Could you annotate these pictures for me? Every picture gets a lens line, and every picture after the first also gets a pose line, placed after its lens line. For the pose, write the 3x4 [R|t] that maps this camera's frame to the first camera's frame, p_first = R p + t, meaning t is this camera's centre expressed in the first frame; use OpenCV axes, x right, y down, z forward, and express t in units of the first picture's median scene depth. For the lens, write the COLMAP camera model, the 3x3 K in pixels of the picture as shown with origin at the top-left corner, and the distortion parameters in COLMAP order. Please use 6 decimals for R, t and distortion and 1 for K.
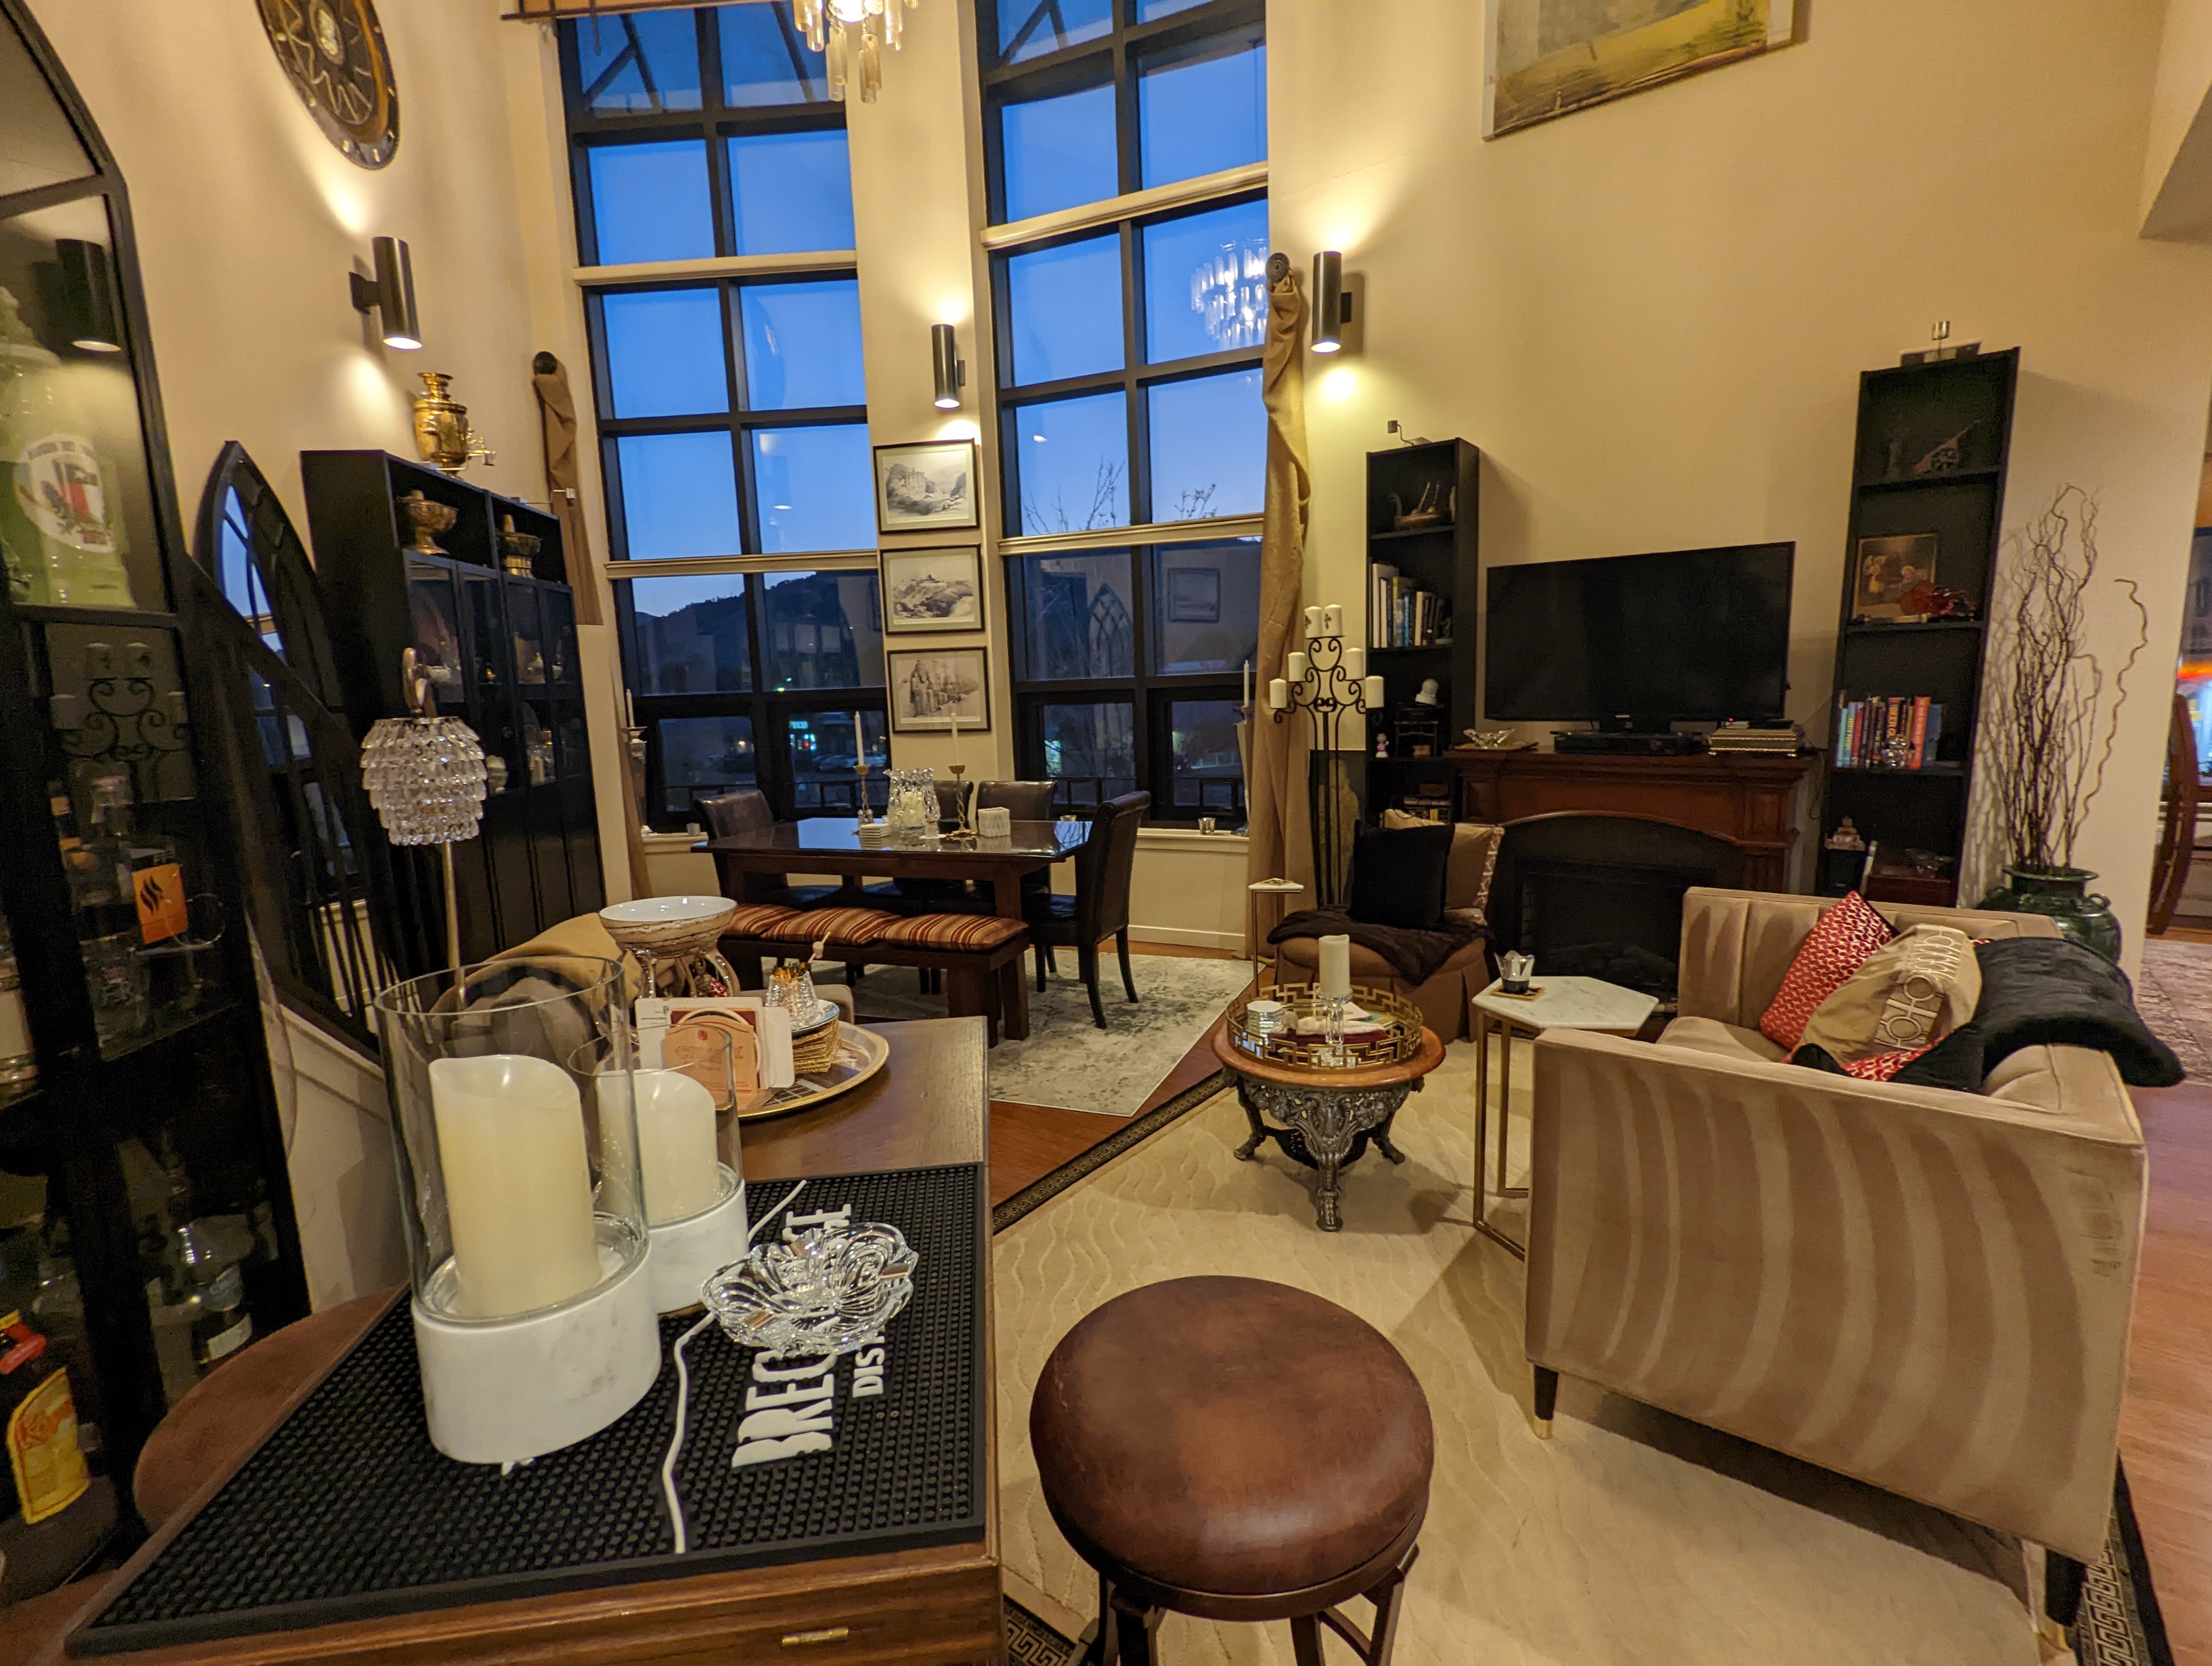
lens RADIAL K [[1053.4, 0, 1112.7], [0, 1053.4, 838.1], [0, 0, 1]] dist [0.004921, -0.005848]
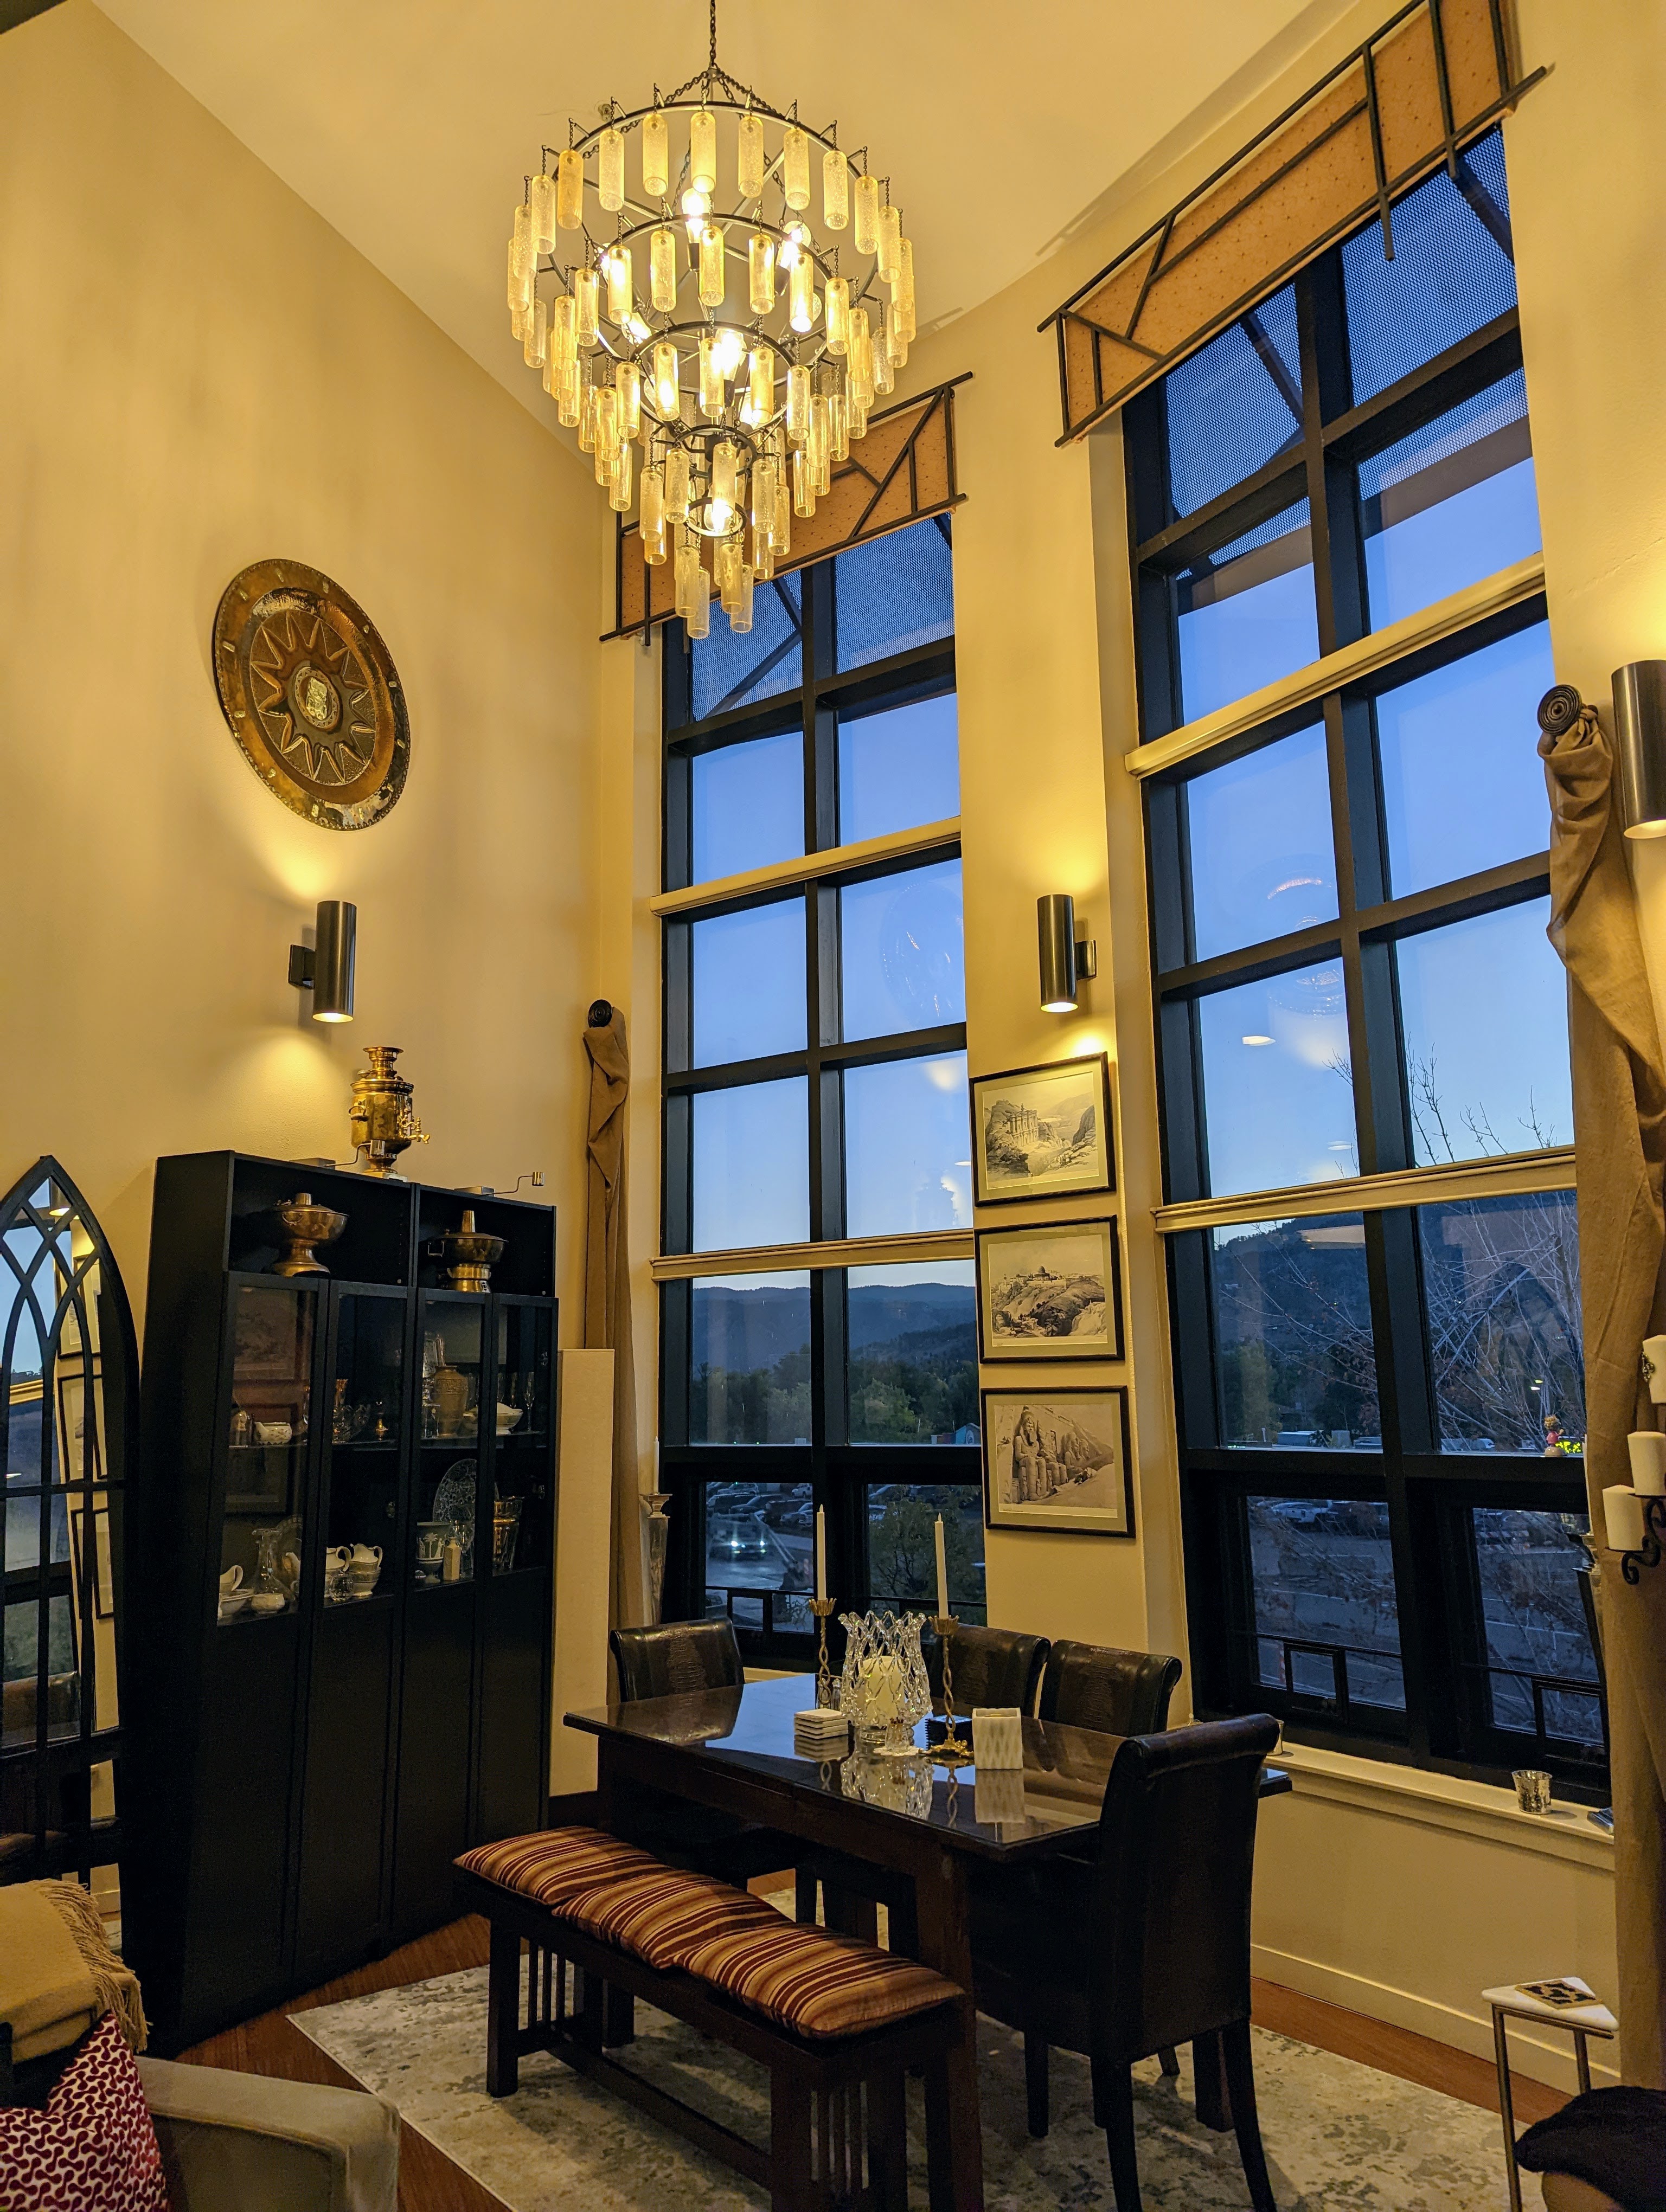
lens RADIAL K [[1549.0, 0, 833.0], [0, 1549.0, 1106.0], [0, 0, 1]] dist [0.086749, -0.080390]
pose [[0.853485, -0.075764, -0.515581, 0.248142], [-0.091712, 0.952095, -0.291727, -0.080535], [0.512984, 0.296270, 0.805650, 0.224702]]
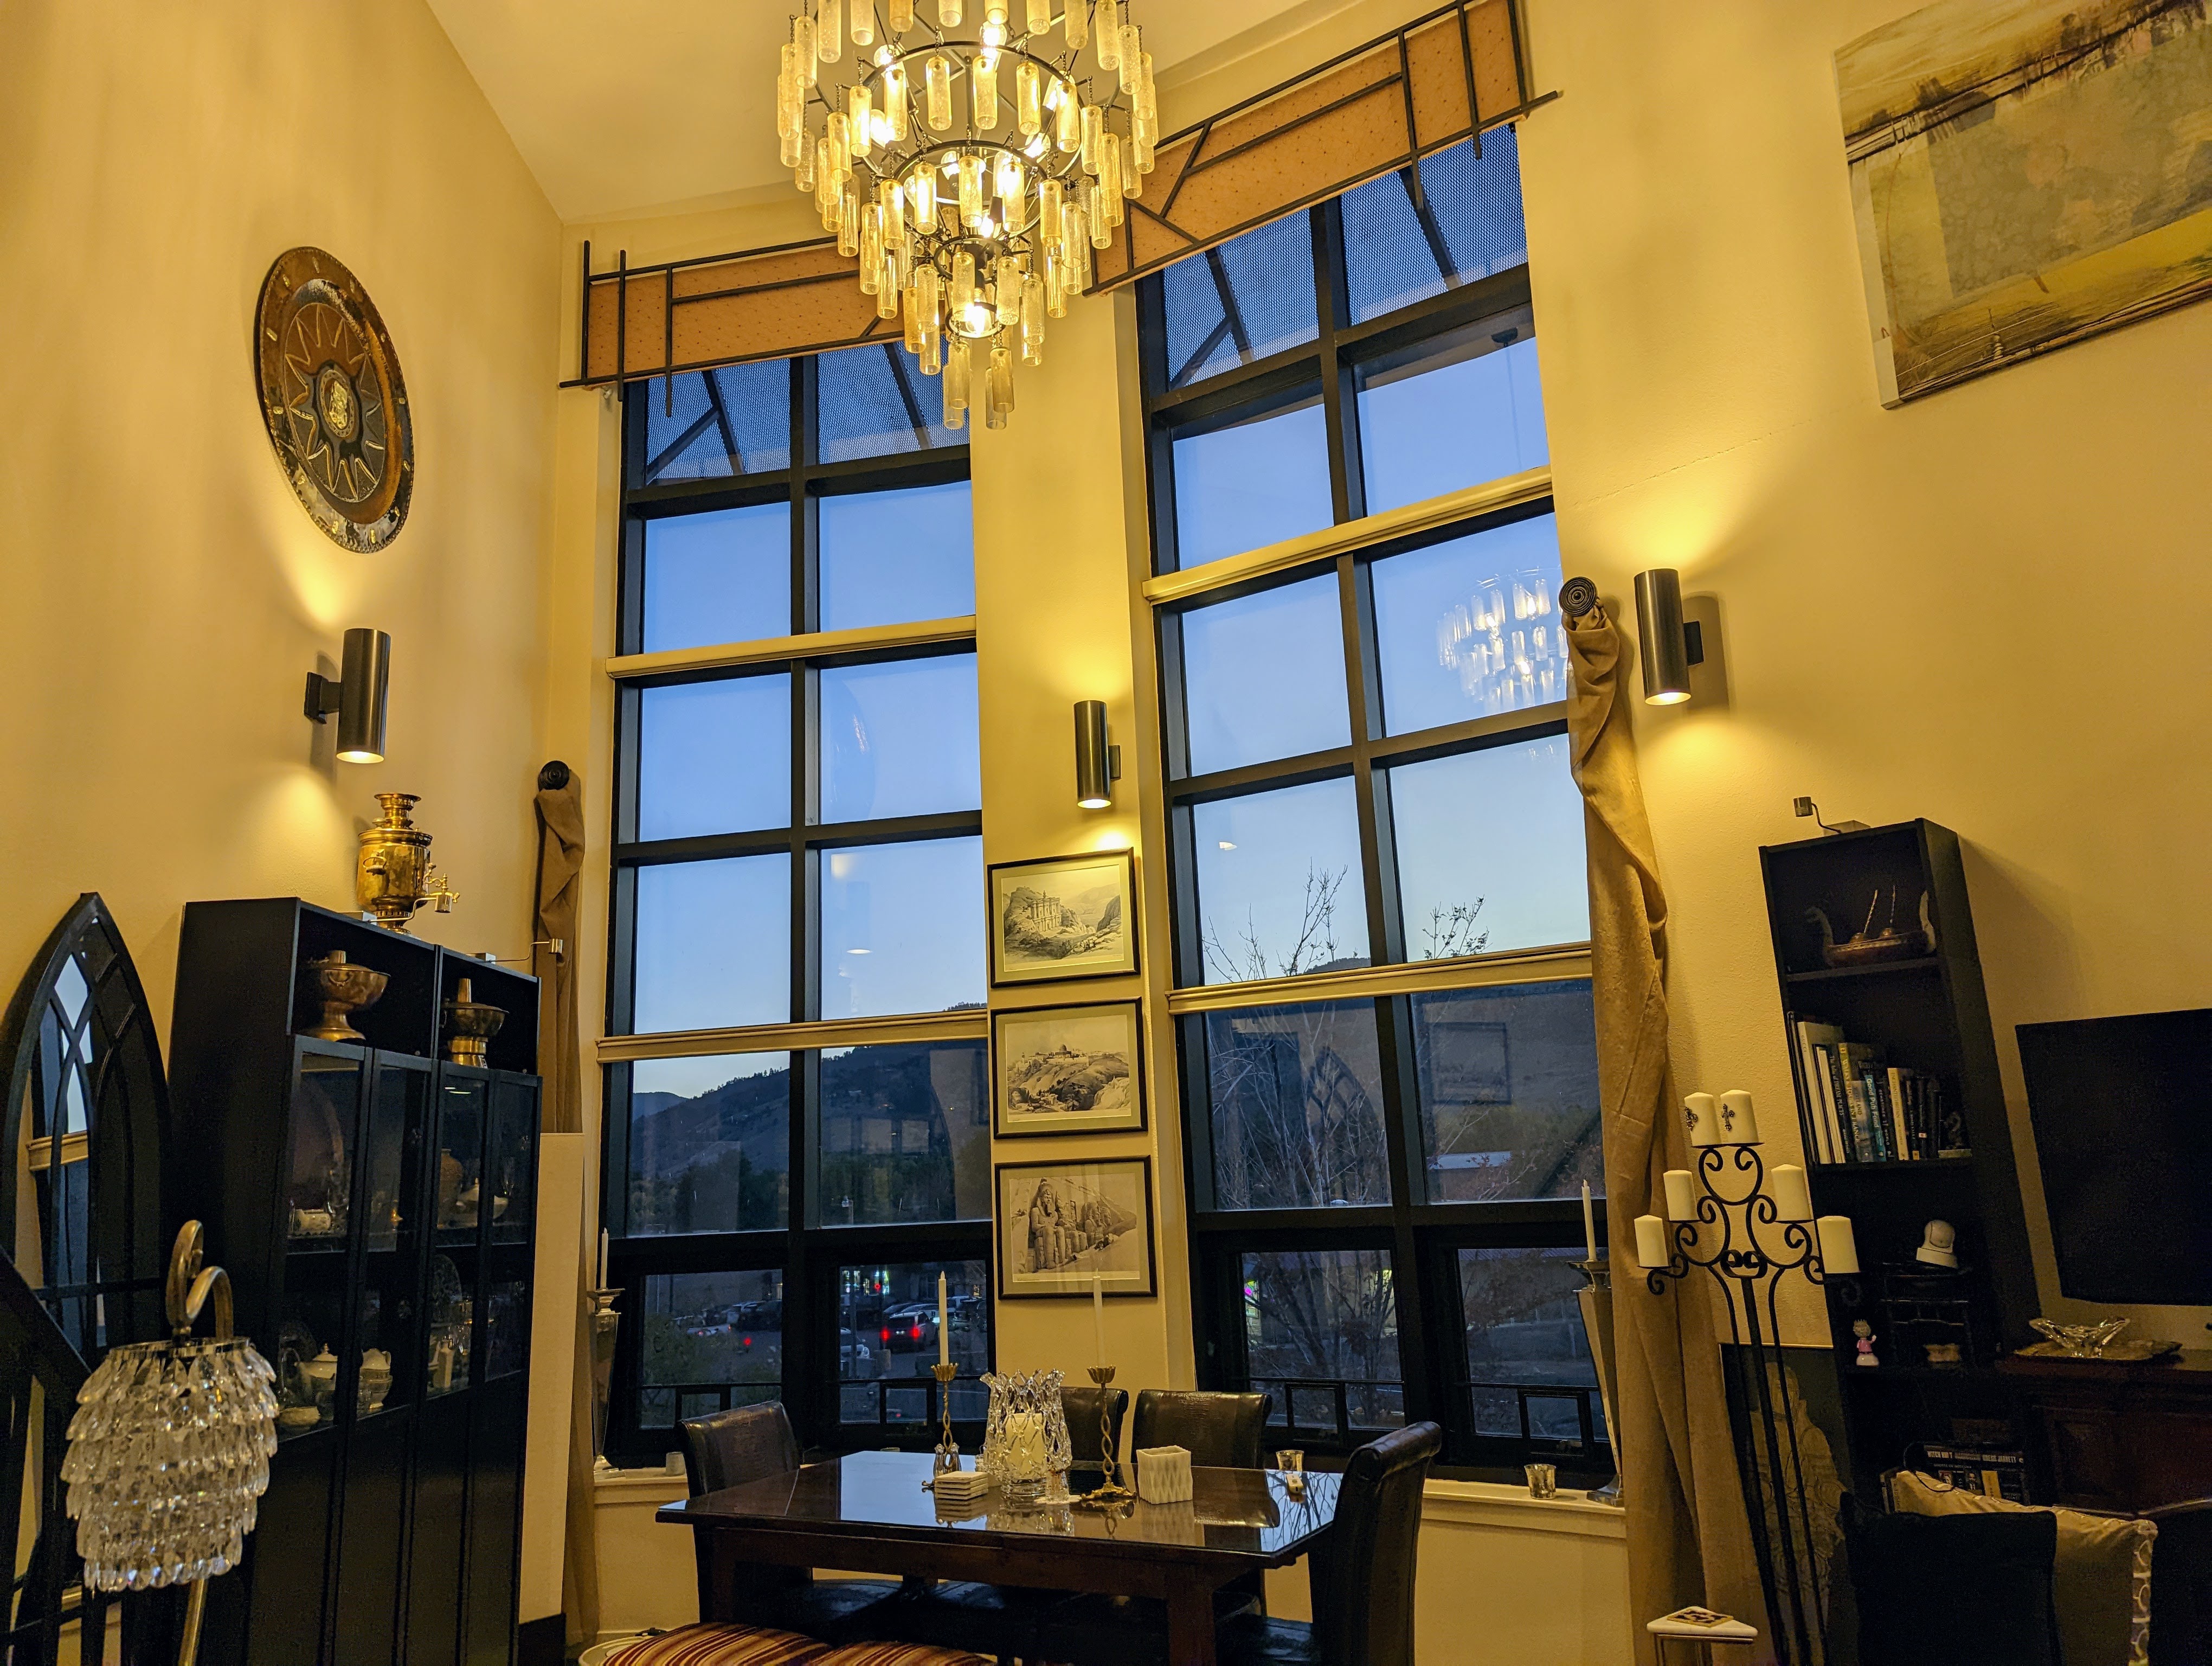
lens RADIAL K [[1552.2, 0, 1093.2], [0, 1552.2, 826.7], [0, 0, 1]] dist [0.080185, -0.068181]
pose [[0.988804, -0.039937, -0.143777, -0.014065], [-0.015330, 0.931235, -0.364098, -0.031801], [0.148431, 0.362225, 0.920196, 0.080296]]
